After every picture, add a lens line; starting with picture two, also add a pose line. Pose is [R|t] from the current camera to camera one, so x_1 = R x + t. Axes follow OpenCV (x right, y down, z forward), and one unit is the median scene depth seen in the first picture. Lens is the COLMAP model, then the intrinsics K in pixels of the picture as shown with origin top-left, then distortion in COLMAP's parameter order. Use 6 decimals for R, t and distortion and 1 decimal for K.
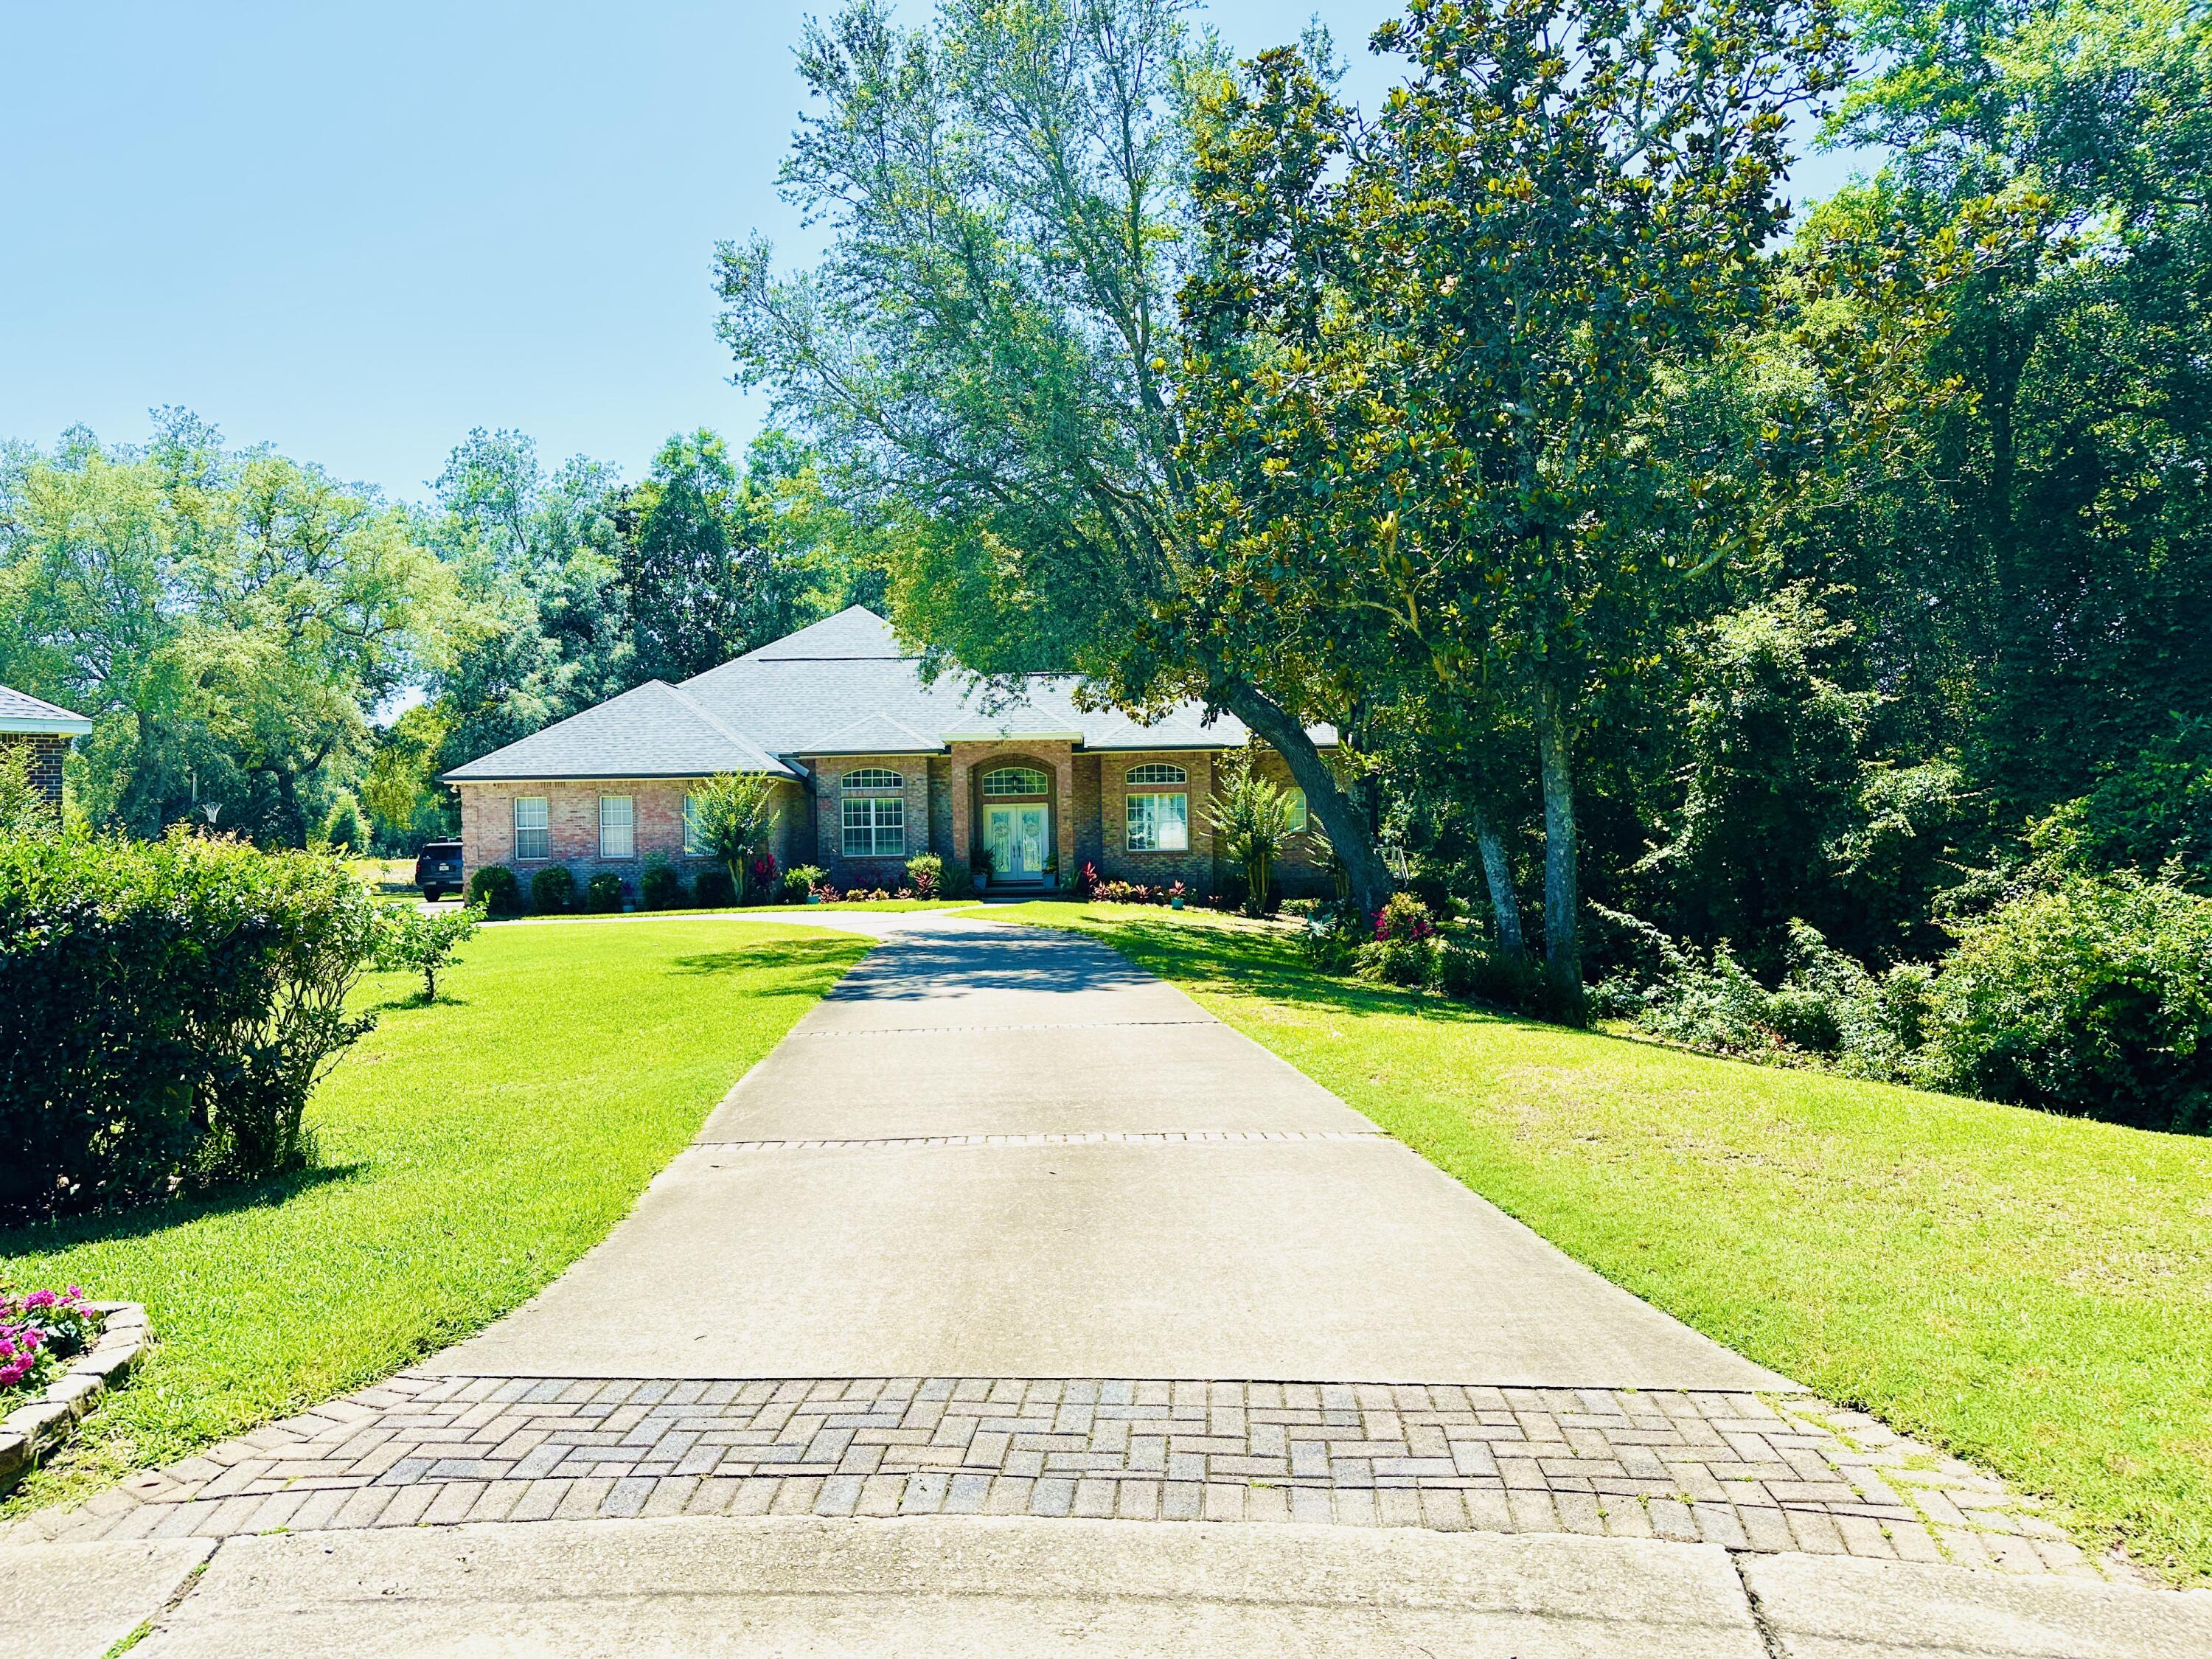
lens RADIAL K [[1565.8, 0, 1109.9], [0, 1565.8, 839.5], [0, 0, 1]] dist [0.052422, -0.051934]
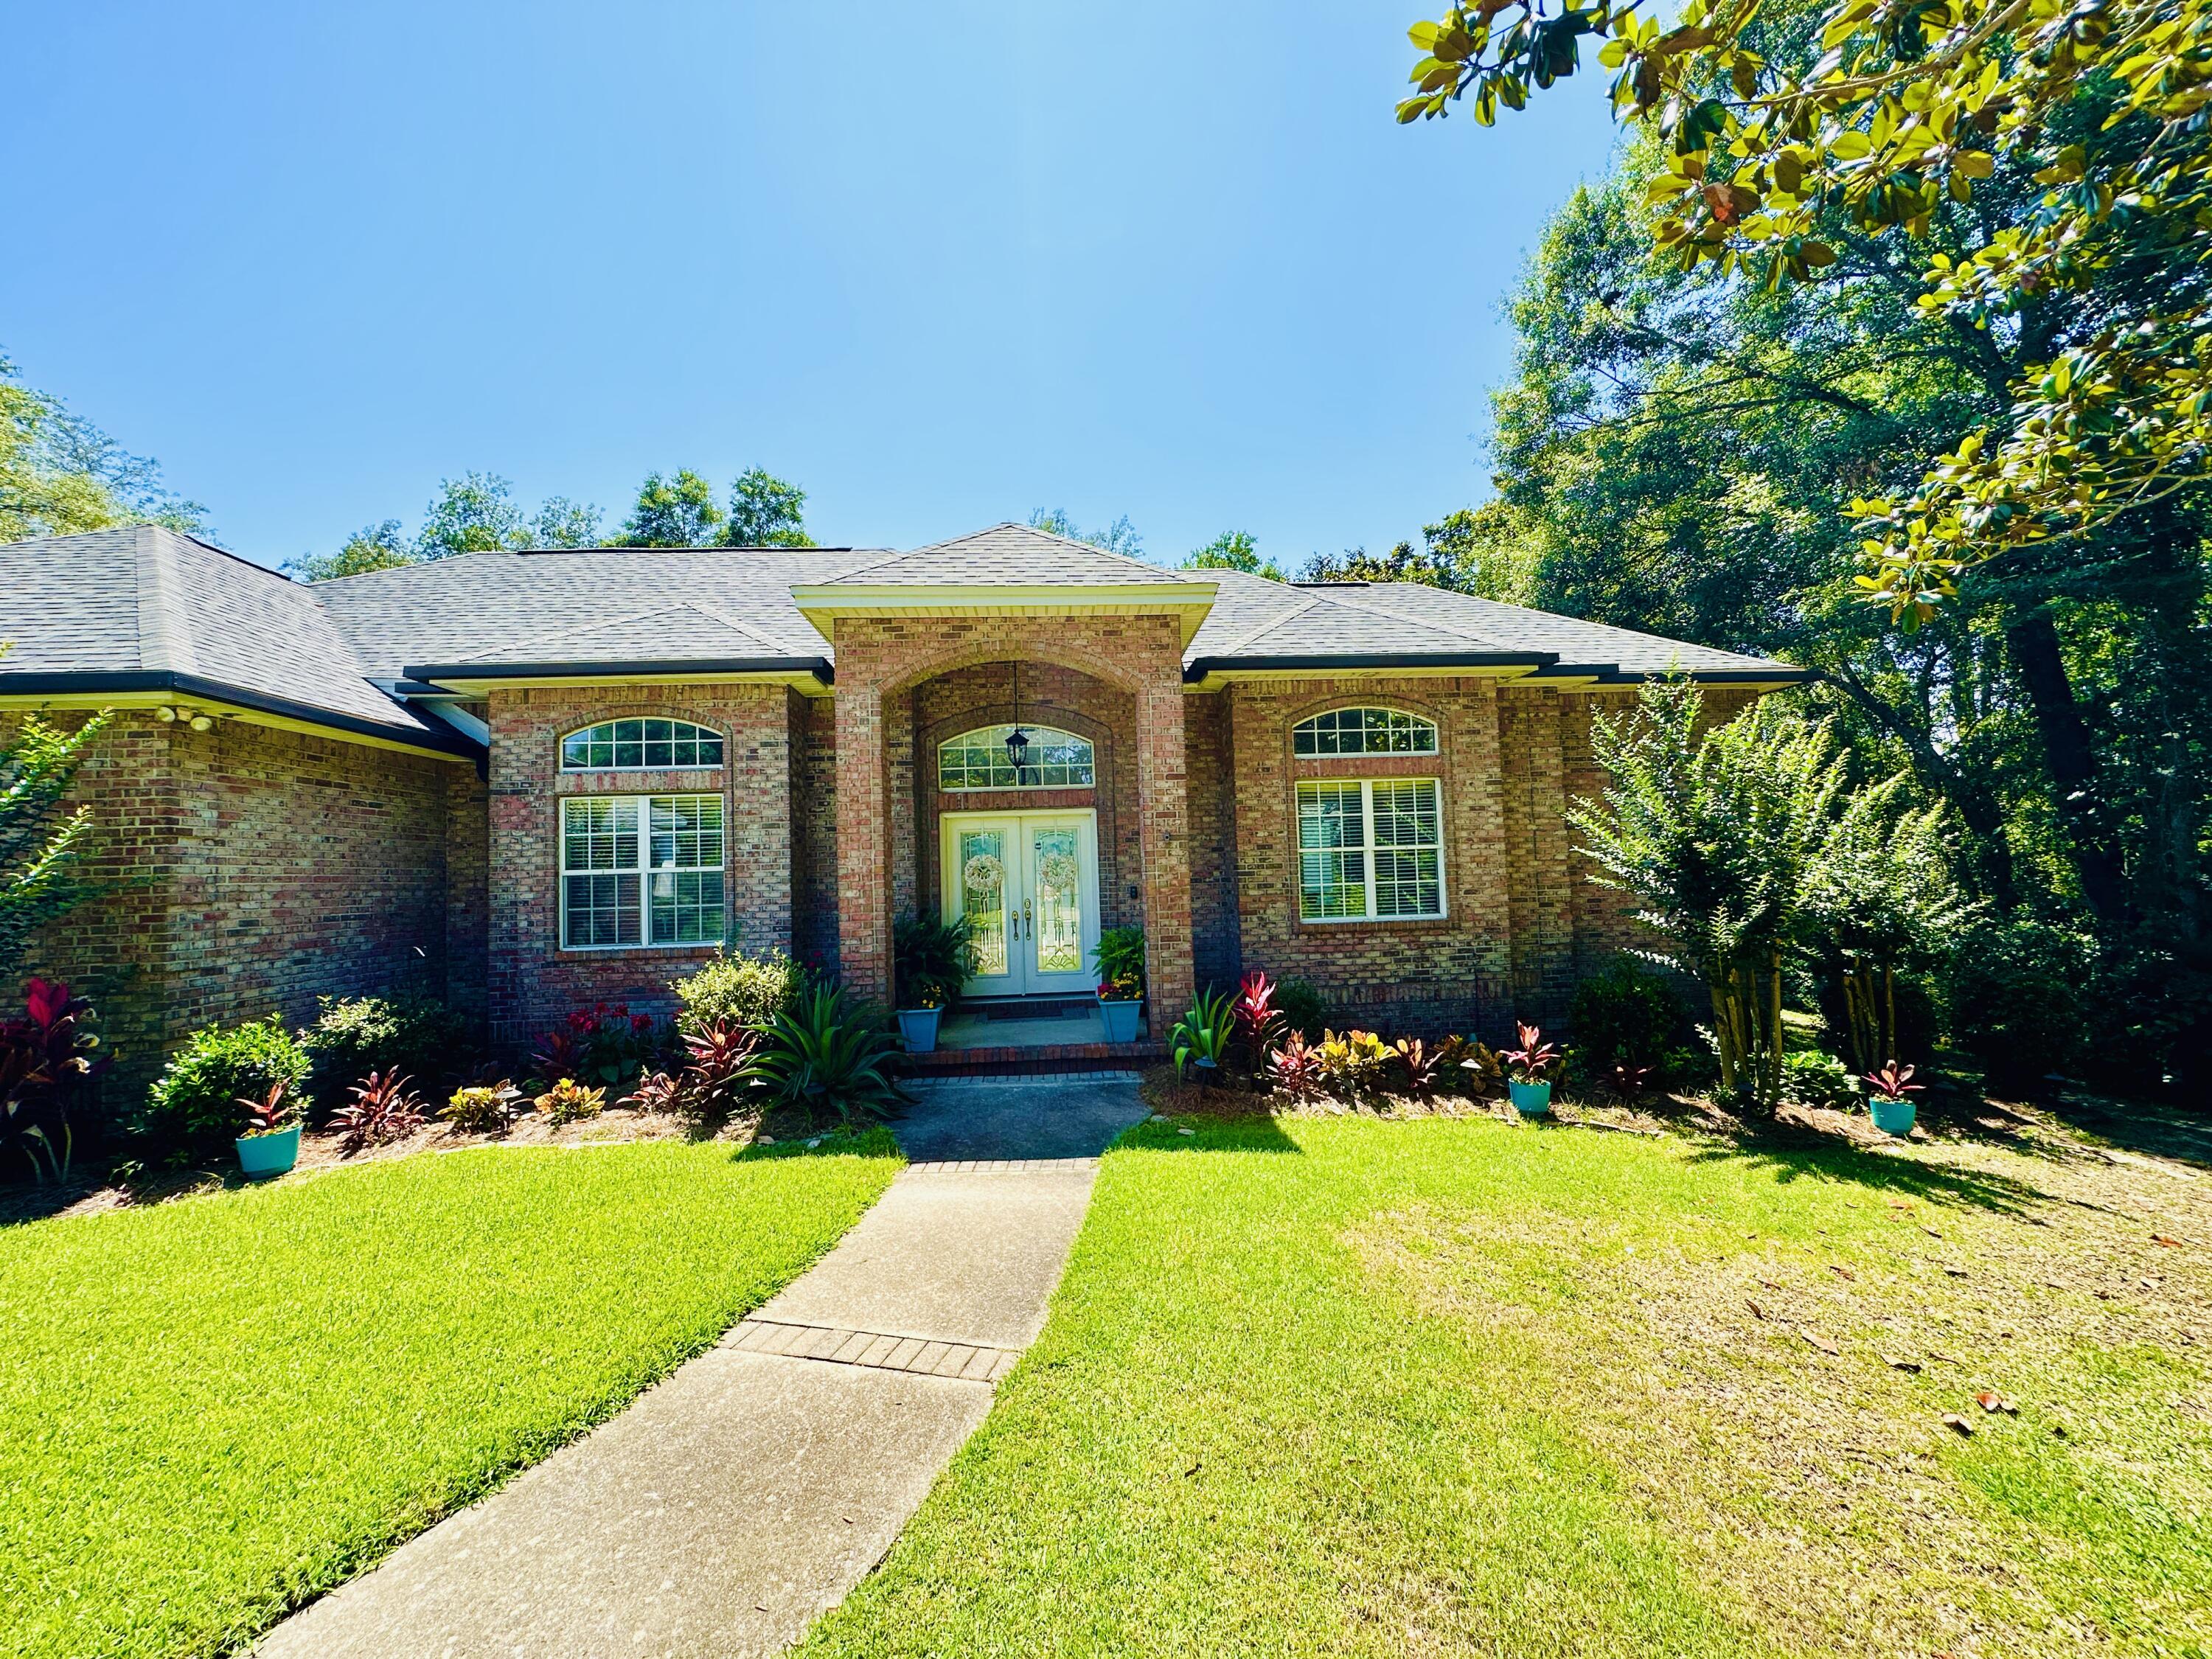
lens RADIAL K [[885.7, 0, 1106.0], [0, 885.7, 829.5], [0, 0, 1]] dist [-0.001654, 0.000523]
pose [[0.998358, -0.010369, 0.056345, -0.051428], [0.013535, 0.998333, -0.056113, -0.004480], [-0.055669, 0.056784, 0.996833, 0.780118]]
